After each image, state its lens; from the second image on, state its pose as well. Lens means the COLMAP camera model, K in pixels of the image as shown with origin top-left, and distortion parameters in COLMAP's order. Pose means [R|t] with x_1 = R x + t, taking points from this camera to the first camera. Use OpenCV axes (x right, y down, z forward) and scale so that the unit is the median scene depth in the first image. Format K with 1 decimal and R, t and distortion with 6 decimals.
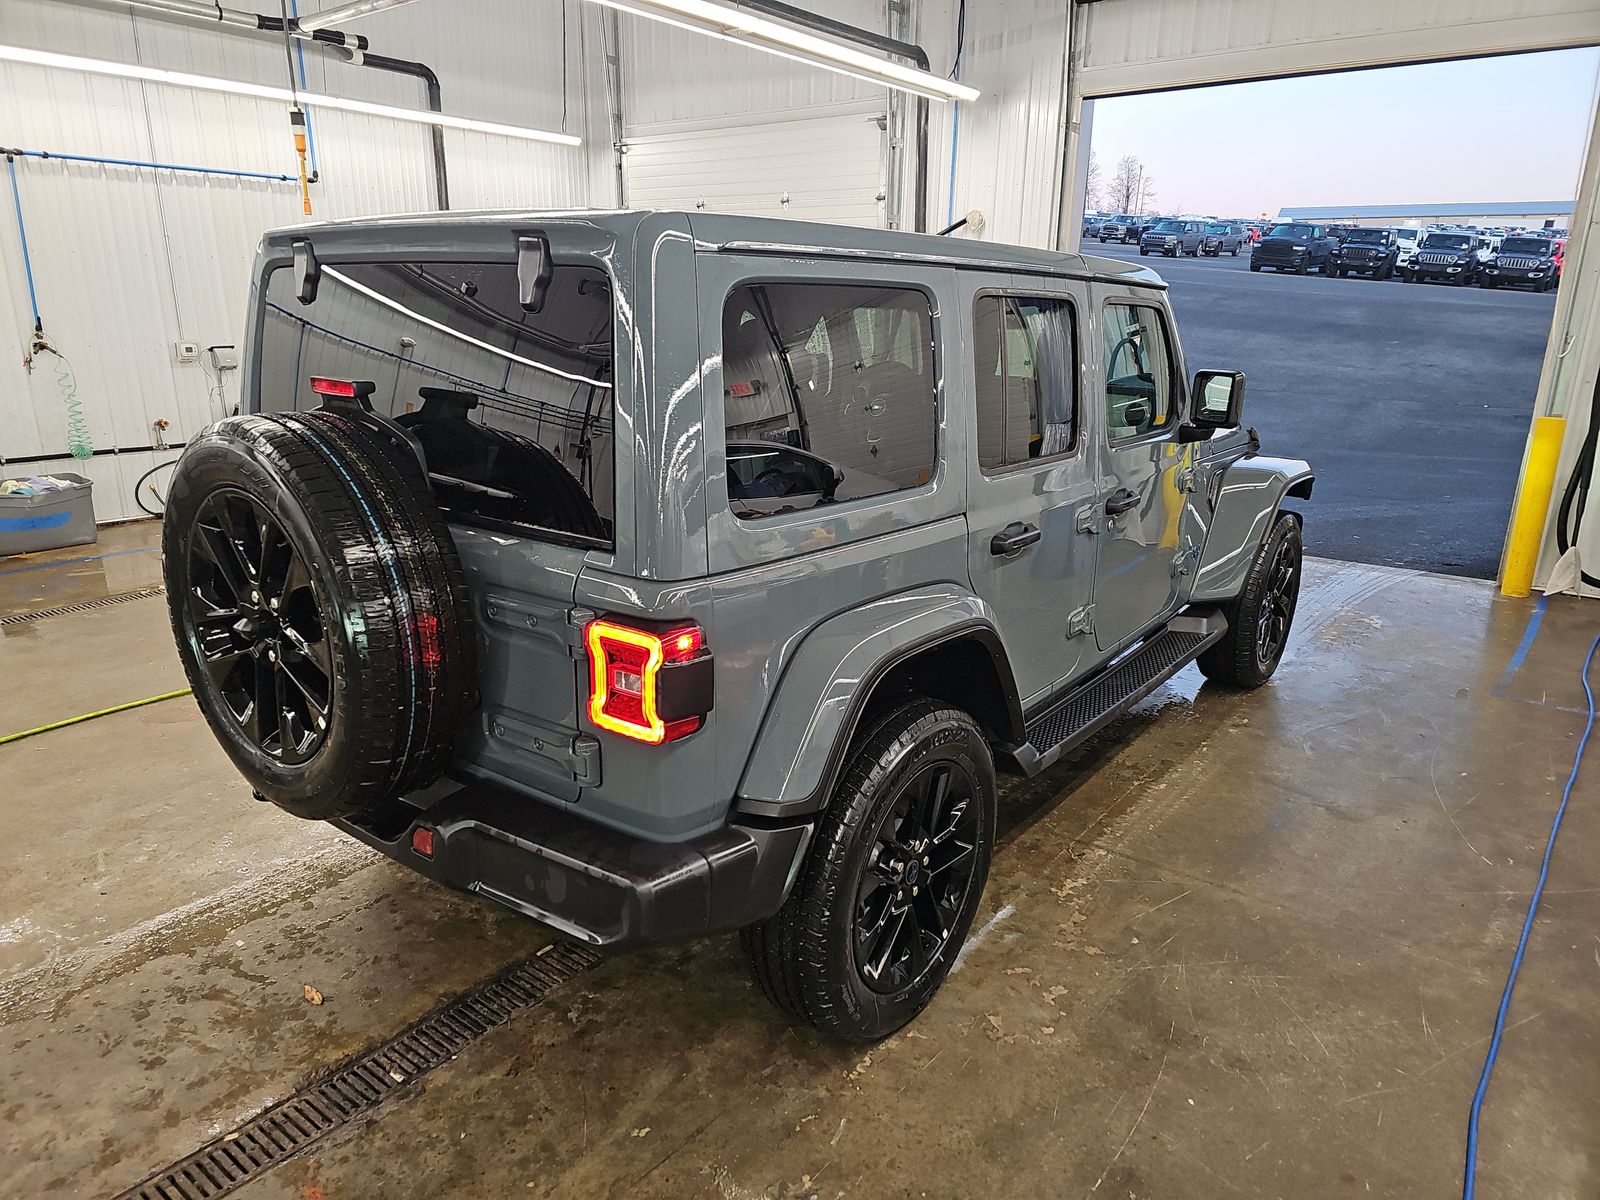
lens RADIAL K [[1060.2, 0, 796.3], [0, 1060.2, 648.4], [0, 0, 1]] dist [0.001646, -0.006719]
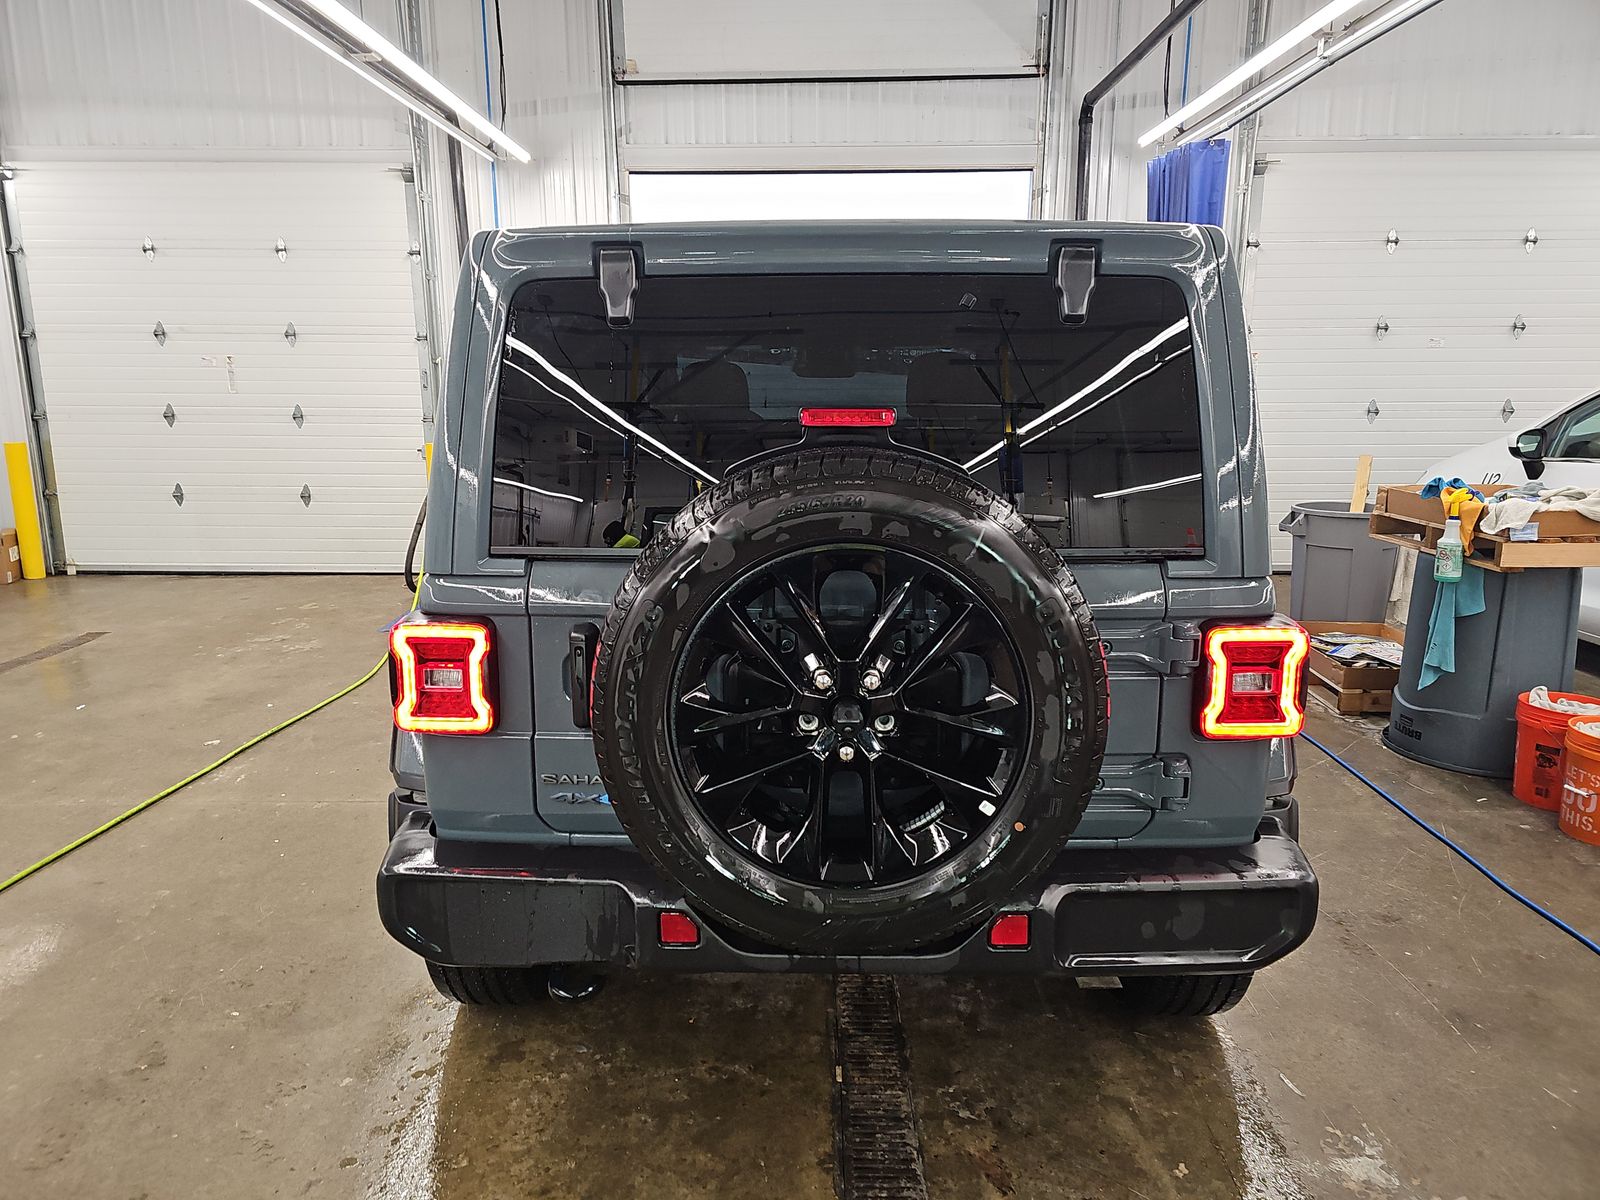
lens RADIAL K [[1060.2, 0, 793.3], [0, 1060.2, 595.5], [0, 0, 1]] dist [0.001646, -0.006719]
pose [[0.801199, -0.130530, 0.583987, -0.758050], [0.192409, 0.980289, -0.044865, -0.061015], [-0.566620, 0.148310, 0.810522, 0.298546]]
